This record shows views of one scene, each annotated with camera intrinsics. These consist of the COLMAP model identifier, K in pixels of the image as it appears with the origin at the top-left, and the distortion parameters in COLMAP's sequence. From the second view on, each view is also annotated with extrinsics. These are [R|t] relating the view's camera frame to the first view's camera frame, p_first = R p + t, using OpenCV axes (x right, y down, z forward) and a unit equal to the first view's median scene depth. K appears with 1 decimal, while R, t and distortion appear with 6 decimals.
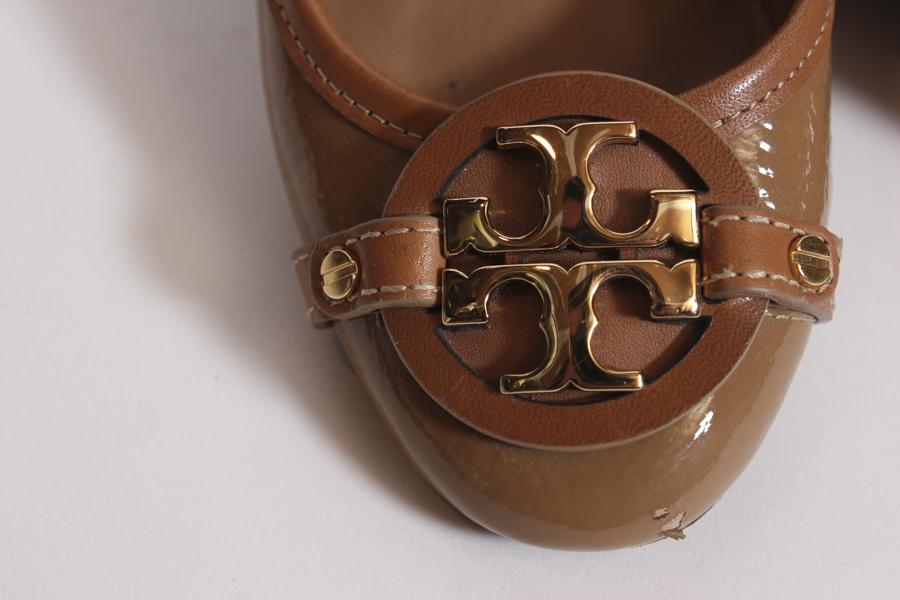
lens RADIAL K [[1838.5, 0, 449.9], [0, 1838.5, 299.3], [0, 0, 1]] dist [-0.026872, 0.000000]
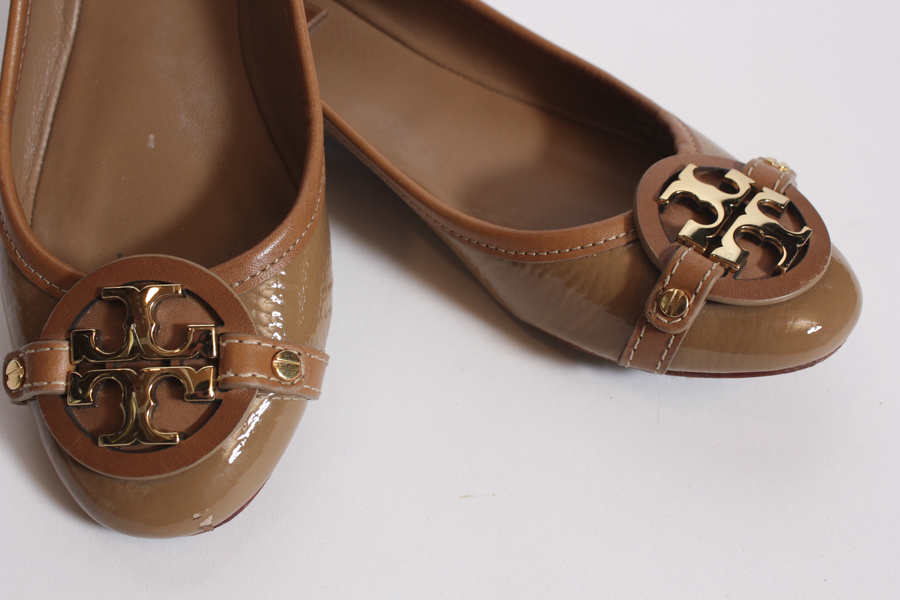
lens RADIAL K [[1209.7, 0, 449.2], [0, 1209.7, 305.5], [0, 0, 1]] dist [0.000636, 0.000000]
pose [[0.999508, -0.007195, 0.030542, 0.312602], [0.008214, 0.999410, -0.033363, -0.037734], [-0.030284, 0.033598, 0.998977, -0.123009]]
